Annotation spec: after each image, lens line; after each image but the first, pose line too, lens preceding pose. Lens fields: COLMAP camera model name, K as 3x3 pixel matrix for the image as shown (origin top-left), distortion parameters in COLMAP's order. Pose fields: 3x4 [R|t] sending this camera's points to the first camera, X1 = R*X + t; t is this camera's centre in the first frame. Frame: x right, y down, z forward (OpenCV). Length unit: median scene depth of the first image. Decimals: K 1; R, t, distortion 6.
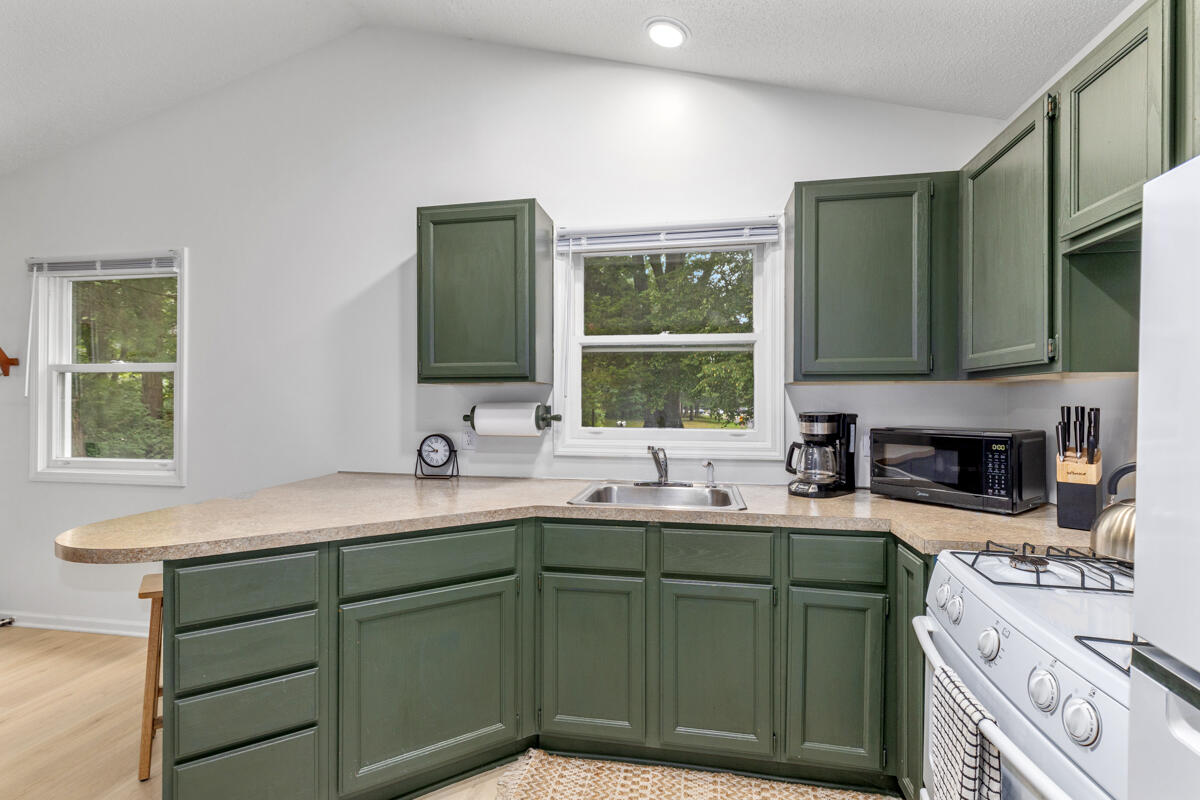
lens RADIAL K [[542.9, 0, 607.7], [0, 542.9, 402.4], [0, 0, 1]] dist [0.005965, 0.000680]
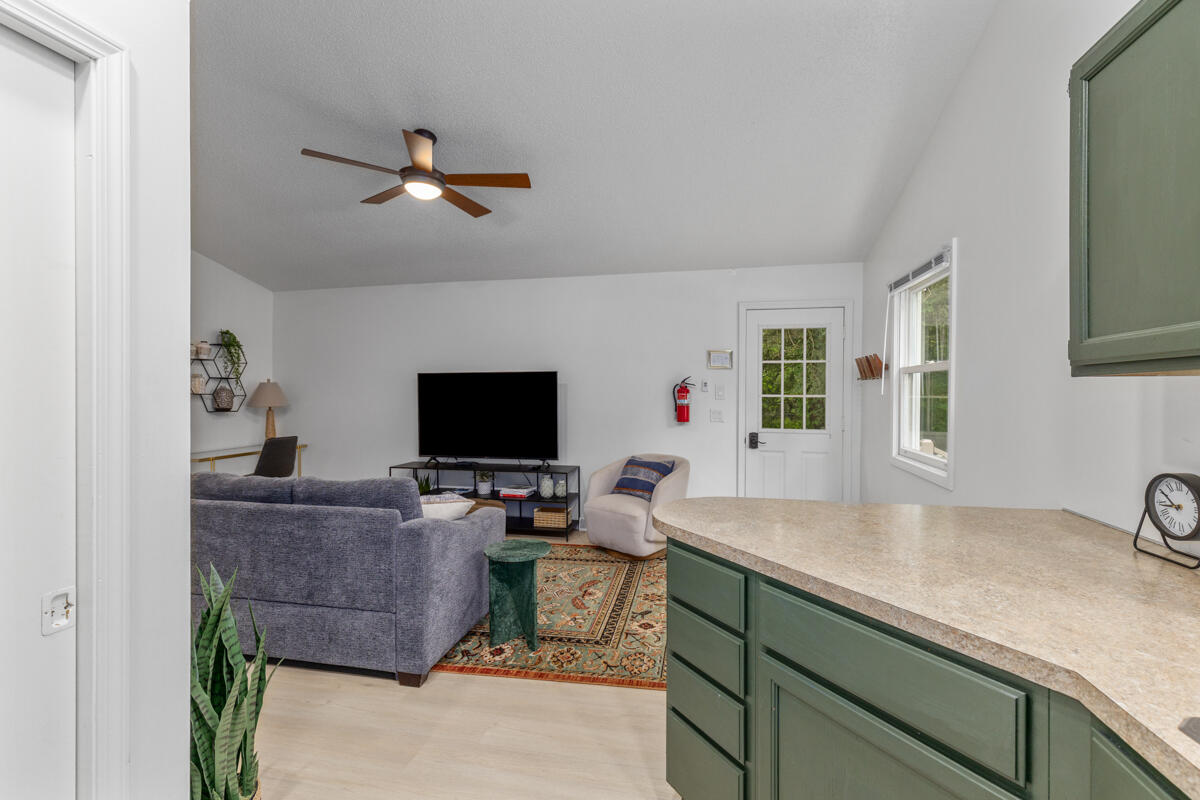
lens RADIAL K [[542.9, 0, 595.1], [0, 542.9, 397.5], [0, 0, 1]] dist [0.005965, 0.000680]
pose [[-0.053408, 0.011446, -0.998507, 0.231443], [-0.004233, 0.999923, 0.011689, -0.017196], [0.998564, 0.004851, -0.053355, 0.508960]]
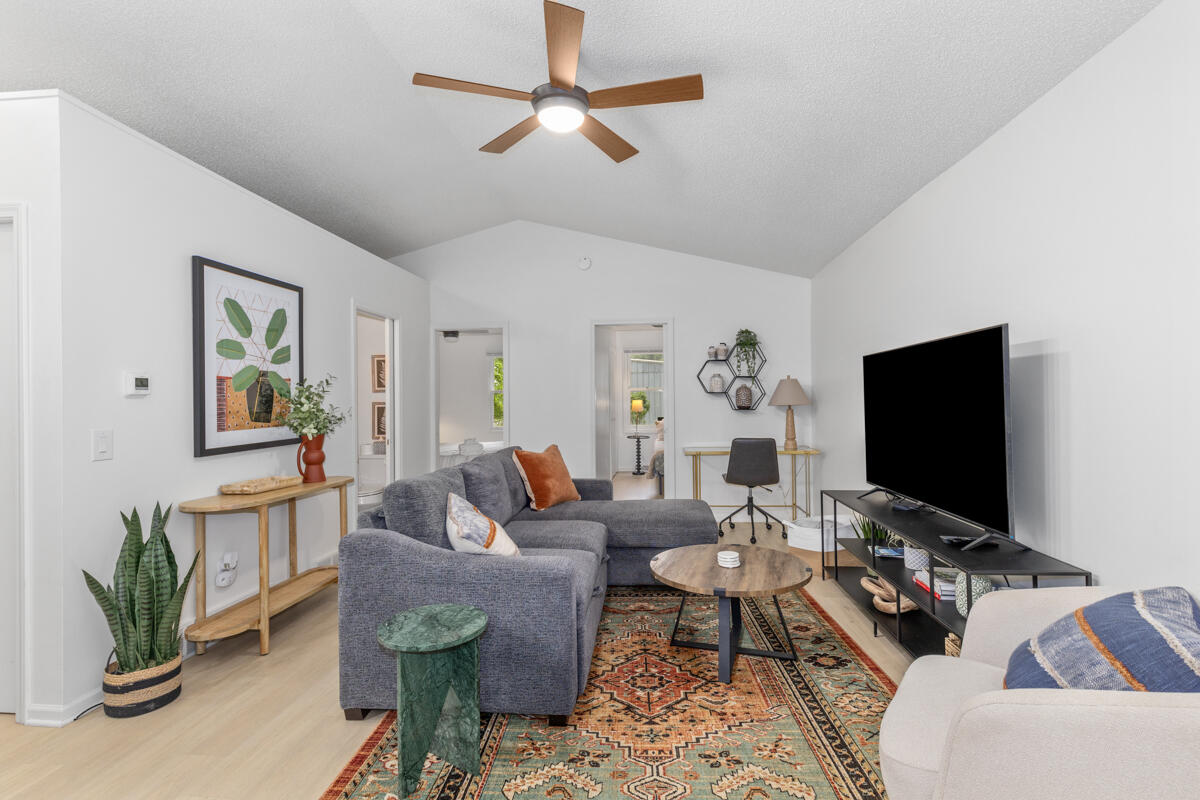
lens RADIAL K [[542.9, 0, 604.0], [0, 542.9, 402.9], [0, 0, 1]] dist [0.005965, 0.000680]
pose [[-0.995693, 0.009594, -0.092213, -1.100763], [0.008666, 0.999908, 0.010453, 0.014498], [0.092305, 0.009609, -0.995684, 1.046634]]
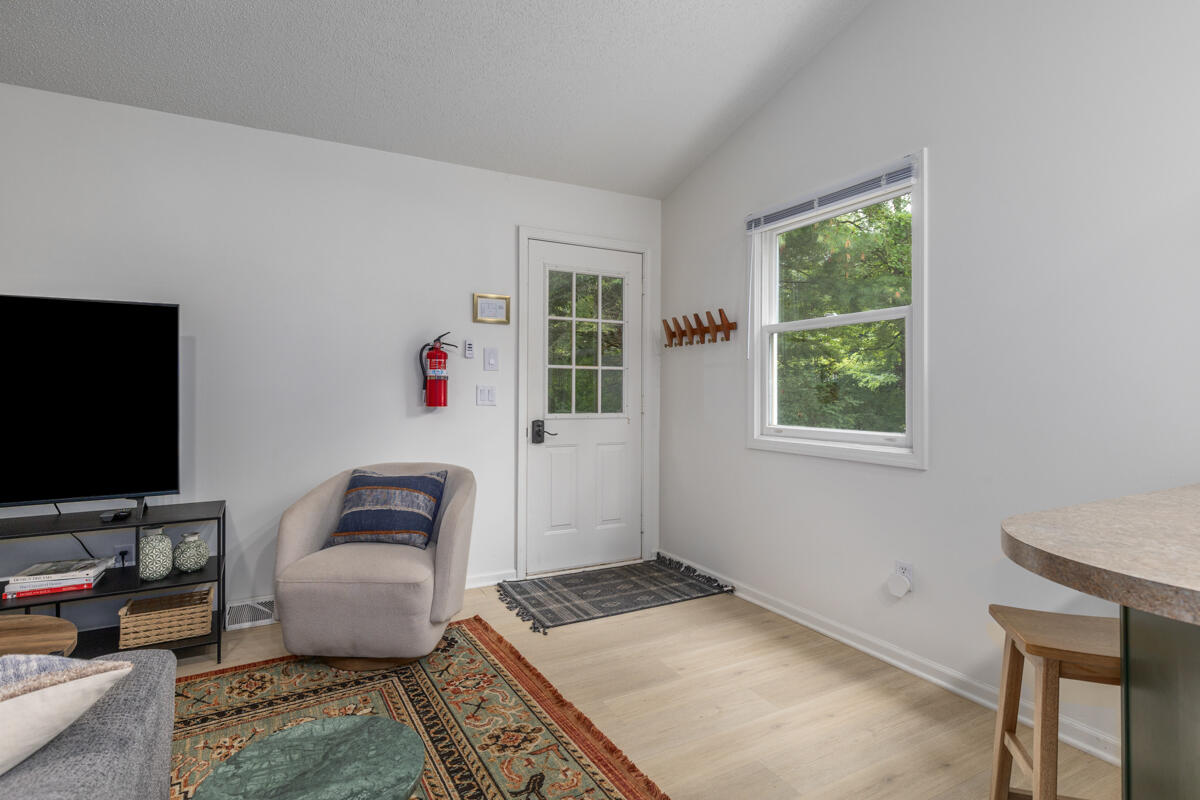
lens RADIAL K [[607.6, 0, 601.7], [0, 607.6, 388.0], [0, 0, 1]] dist [0.009853, 0.000922]
pose [[0.625771, -0.003239, -0.780000, -0.482374], [-0.004570, 0.999959, -0.007819, 0.060937], [0.779994, 0.008457, 0.625730, 0.166603]]
